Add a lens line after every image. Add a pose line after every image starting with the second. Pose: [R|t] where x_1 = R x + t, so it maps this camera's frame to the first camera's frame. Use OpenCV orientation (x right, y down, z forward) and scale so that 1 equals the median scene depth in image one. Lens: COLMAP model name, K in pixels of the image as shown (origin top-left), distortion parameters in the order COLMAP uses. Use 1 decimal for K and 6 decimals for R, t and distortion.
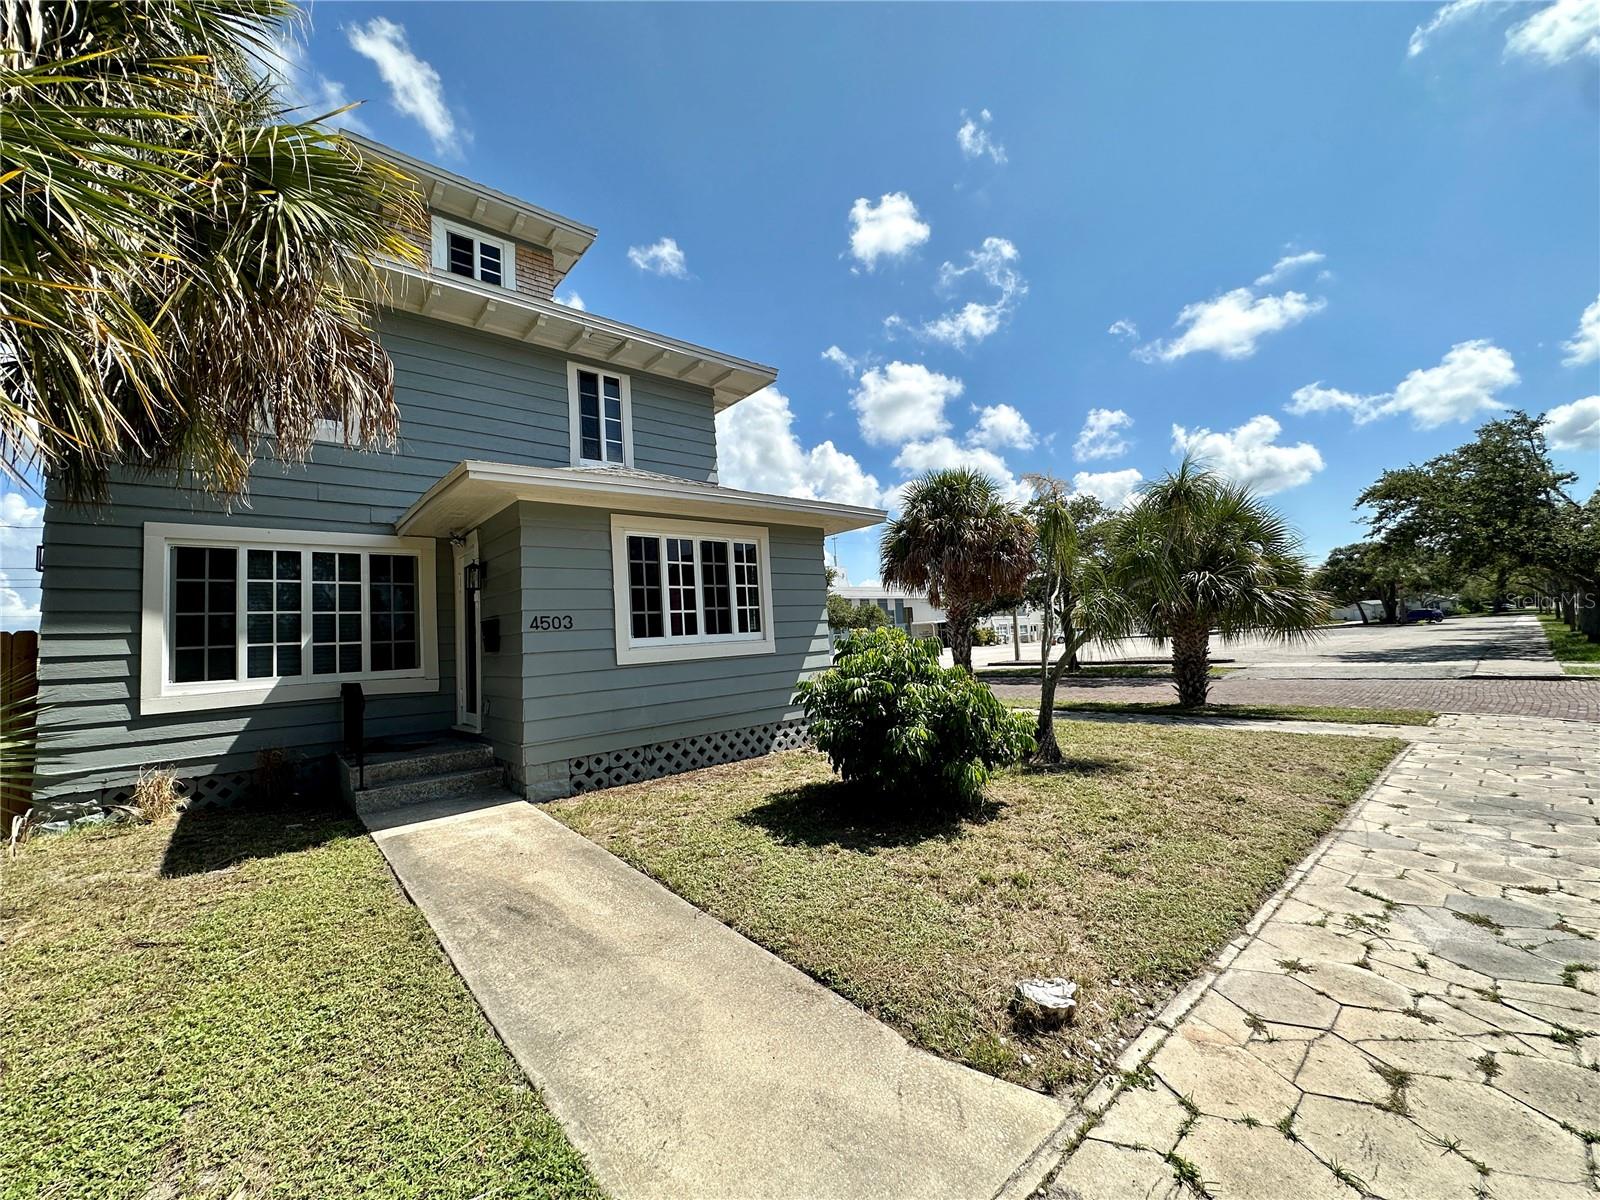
lens RADIAL K [[639.7, 0, 798.6], [0, 639.7, 599.8], [0, 0, 1]] dist [-0.007439, 0.001301]
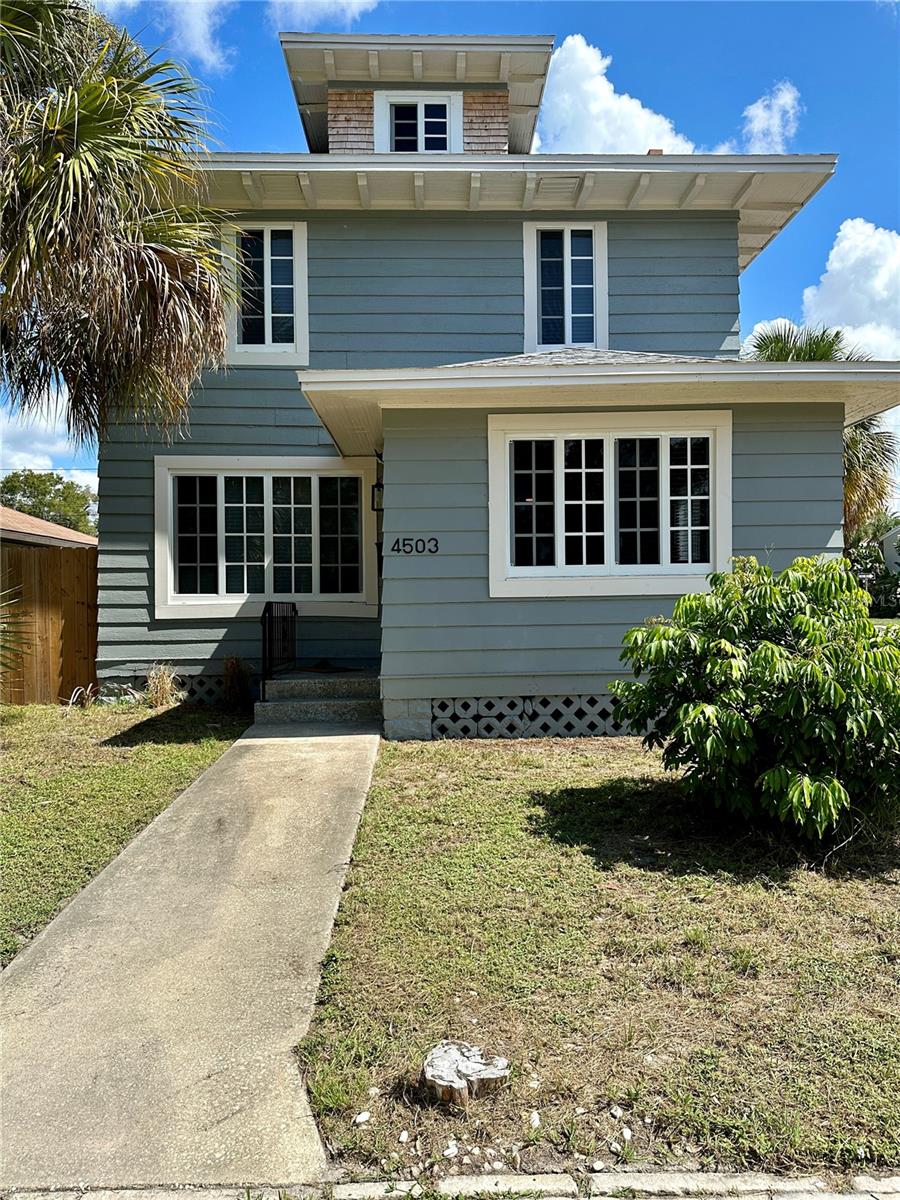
lens RADIAL K [[835.7, 0, 454.9], [0, 835.7, 606.1], [0, 0, 1]] dist [0.028096, -0.036500]
pose [[0.774573, 0.055148, -0.630076, 0.369663], [0.008329, 0.995216, 0.097346, 0.006337], [0.632430, -0.080649, 0.770408, 0.123663]]
